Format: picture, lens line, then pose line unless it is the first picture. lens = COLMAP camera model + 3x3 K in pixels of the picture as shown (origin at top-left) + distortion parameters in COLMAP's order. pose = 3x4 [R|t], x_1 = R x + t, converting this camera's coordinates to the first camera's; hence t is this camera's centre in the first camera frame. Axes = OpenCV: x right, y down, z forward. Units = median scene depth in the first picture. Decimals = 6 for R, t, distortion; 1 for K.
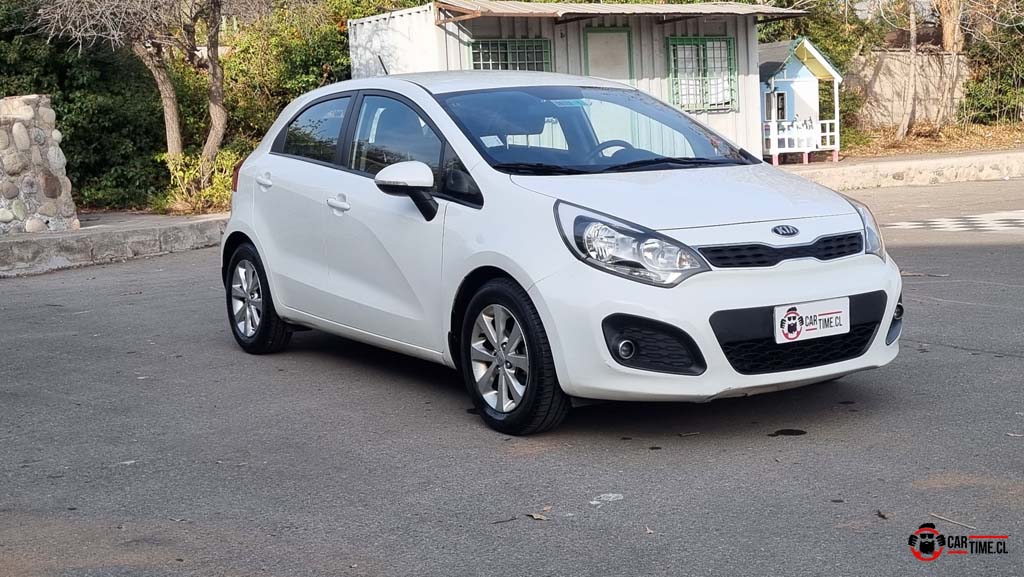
lens RADIAL K [[1398.5, 0, 512.0], [0, 1398.5, 288.5], [0, 0, 1]] dist [0.016318, 0.062387]
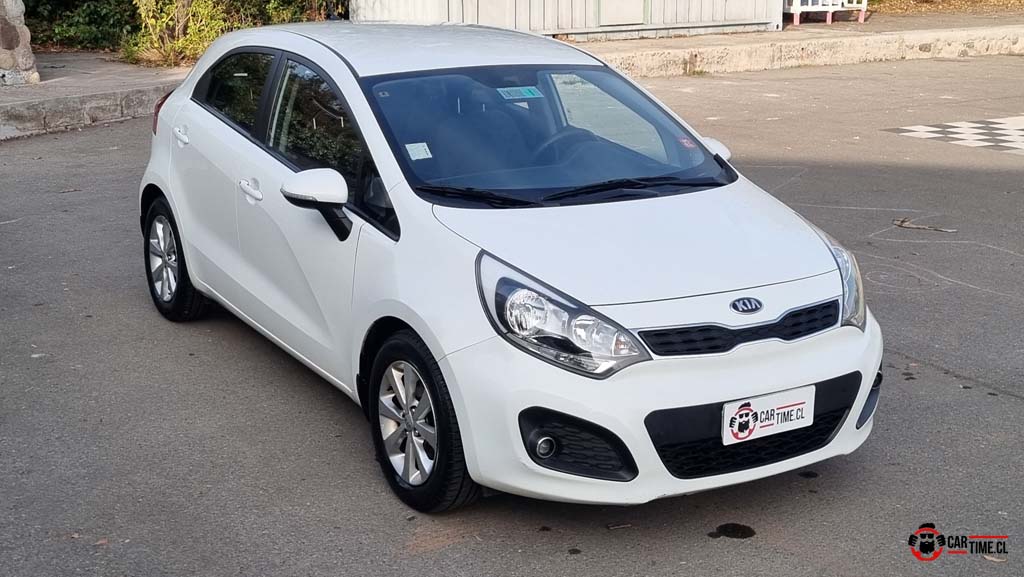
lens RADIAL K [[1398.5, 0, 512.0], [0, 1398.5, 288.5], [0, 0, 1]] dist [0.016318, 0.062387]
pose [[0.998551, 0.053118, -0.008590, 0.058625], [-0.051278, 0.987773, 0.147222, -0.163137], [0.016305, -0.146569, 0.989066, 0.157251]]
